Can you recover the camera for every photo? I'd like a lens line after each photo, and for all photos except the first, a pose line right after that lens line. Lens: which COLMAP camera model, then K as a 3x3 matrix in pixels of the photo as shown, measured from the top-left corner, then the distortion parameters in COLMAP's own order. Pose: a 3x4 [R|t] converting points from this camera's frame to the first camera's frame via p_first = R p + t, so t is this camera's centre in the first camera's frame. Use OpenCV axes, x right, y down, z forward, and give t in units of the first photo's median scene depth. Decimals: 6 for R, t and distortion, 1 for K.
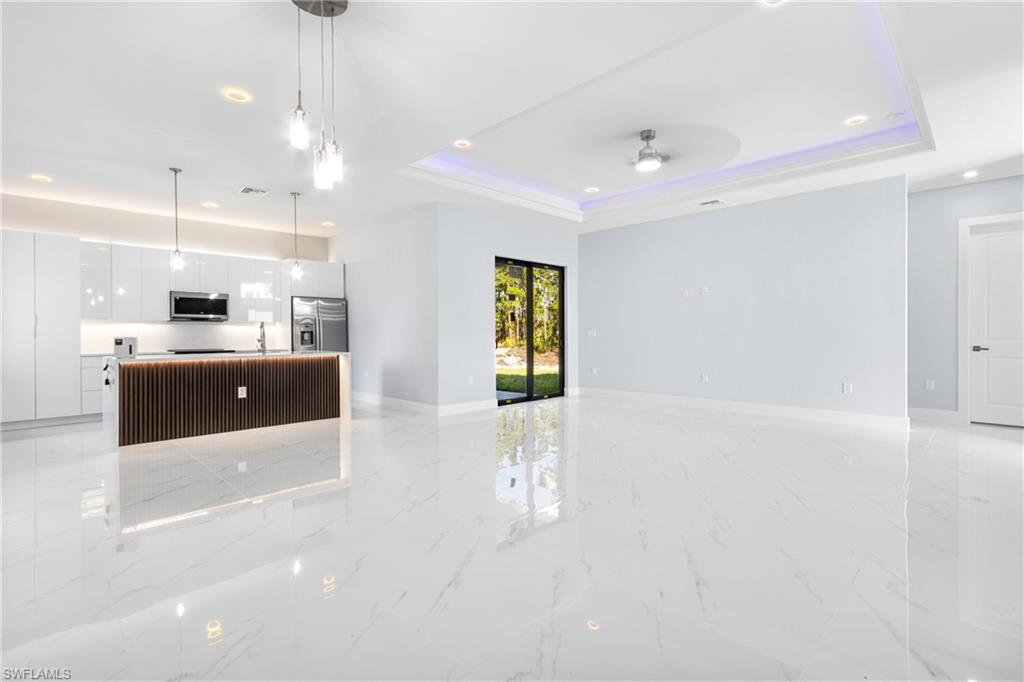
lens RADIAL K [[469.8, 0, 513.7], [0, 469.8, 334.2], [0, 0, 1]] dist [0.001777, -0.000347]
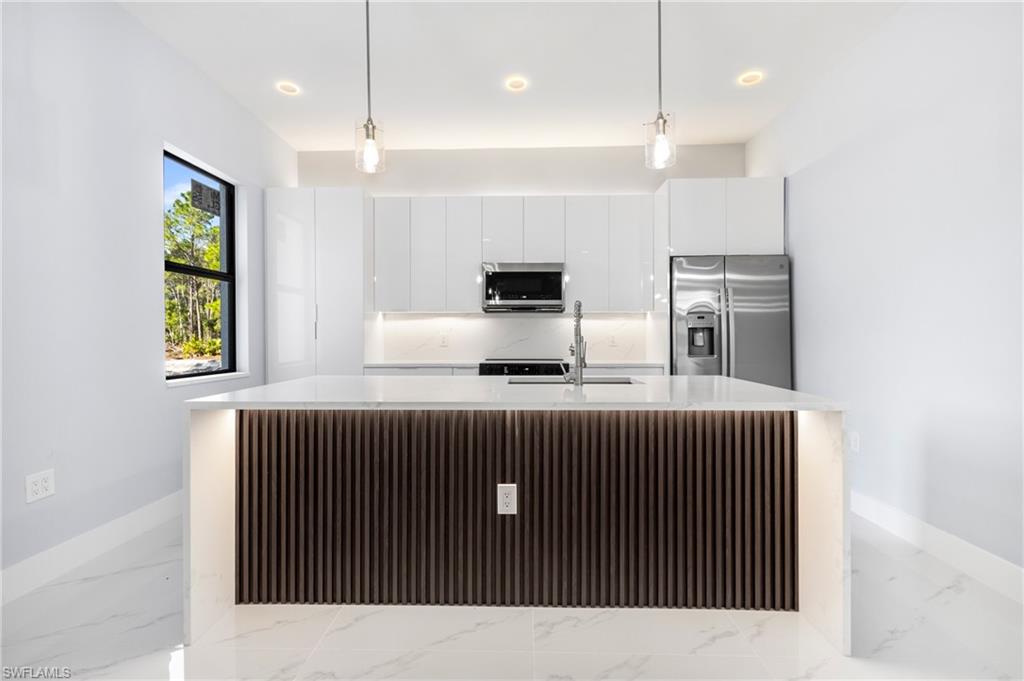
lens RADIAL K [[469.8, 0, 513.7], [0, 469.8, 333.7], [0, 0, 1]] dist [0.001777, -0.000347]
pose [[0.686665, 0.002906, -0.726968, -0.256252], [-0.002787, 0.999995, 0.001365, -0.000395], [0.726969, 0.001089, 0.686670, 0.612188]]
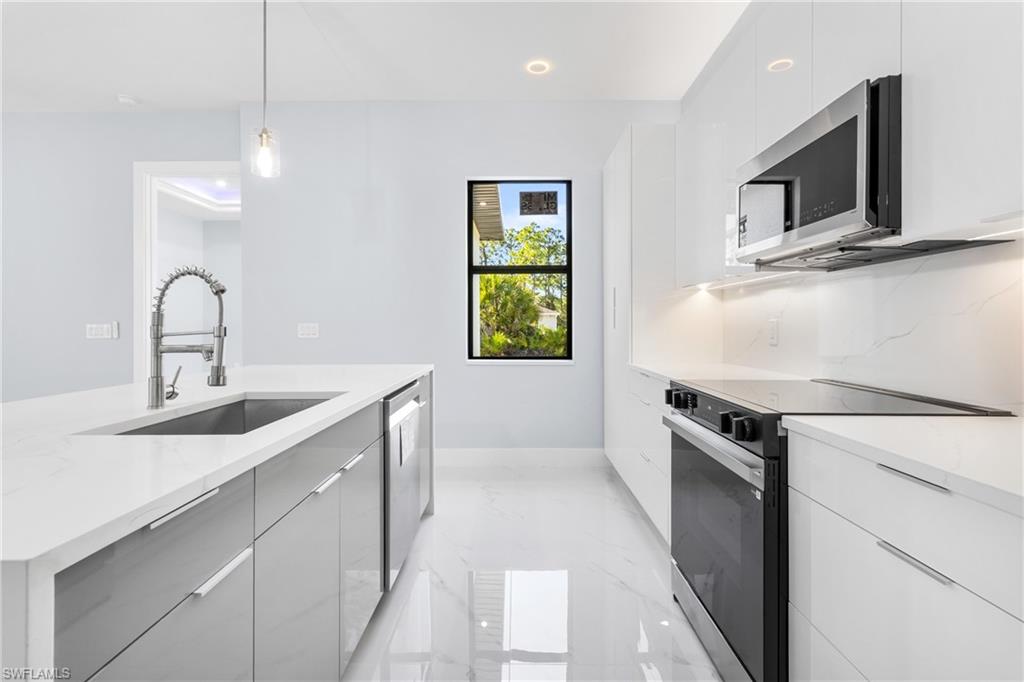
lens RADIAL K [[470.8, 0, 511.4], [0, 470.8, 328.1], [0, 0, 1]] dist [-0.001691, -0.000188]
pose [[-0.720362, 0.011869, -0.693496, -0.435696], [0.004722, 0.999914, 0.012209, -0.000492], [0.693582, 0.005521, -0.720357, 1.118168]]
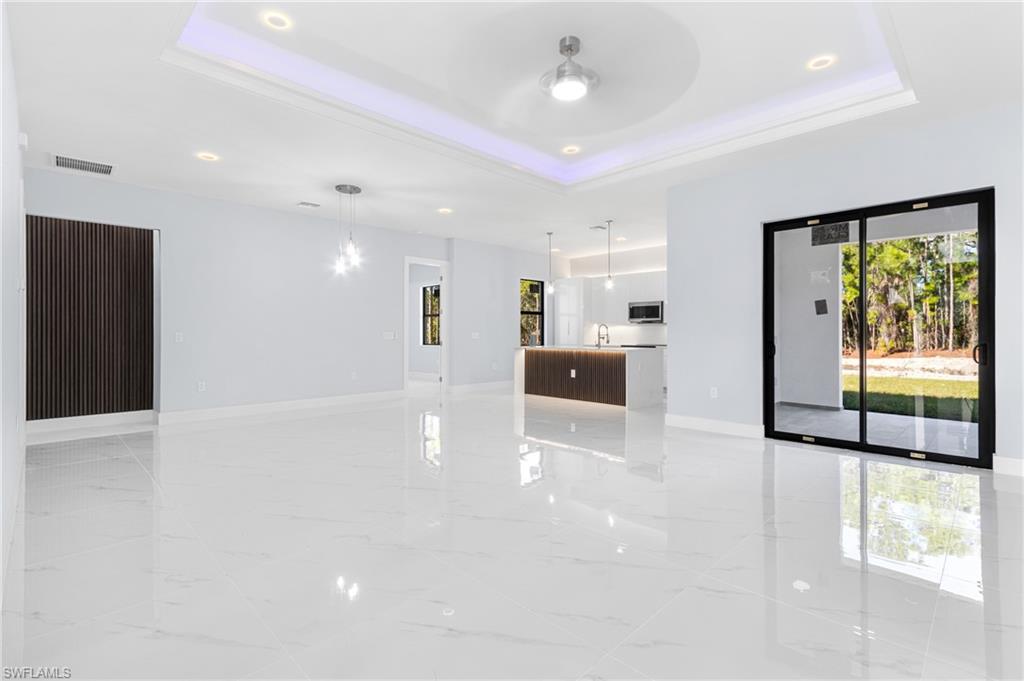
lens RADIAL K [[469.8, 0, 513.7], [0, 469.8, 333.7], [0, 0, 1]] dist [0.001777, -0.000347]
pose [[-0.003842, 0.004634, -0.999982, 0.698315], [-0.001582, 0.999988, 0.004640, -0.004221], [0.999991, 0.001600, -0.003835, 0.660909]]
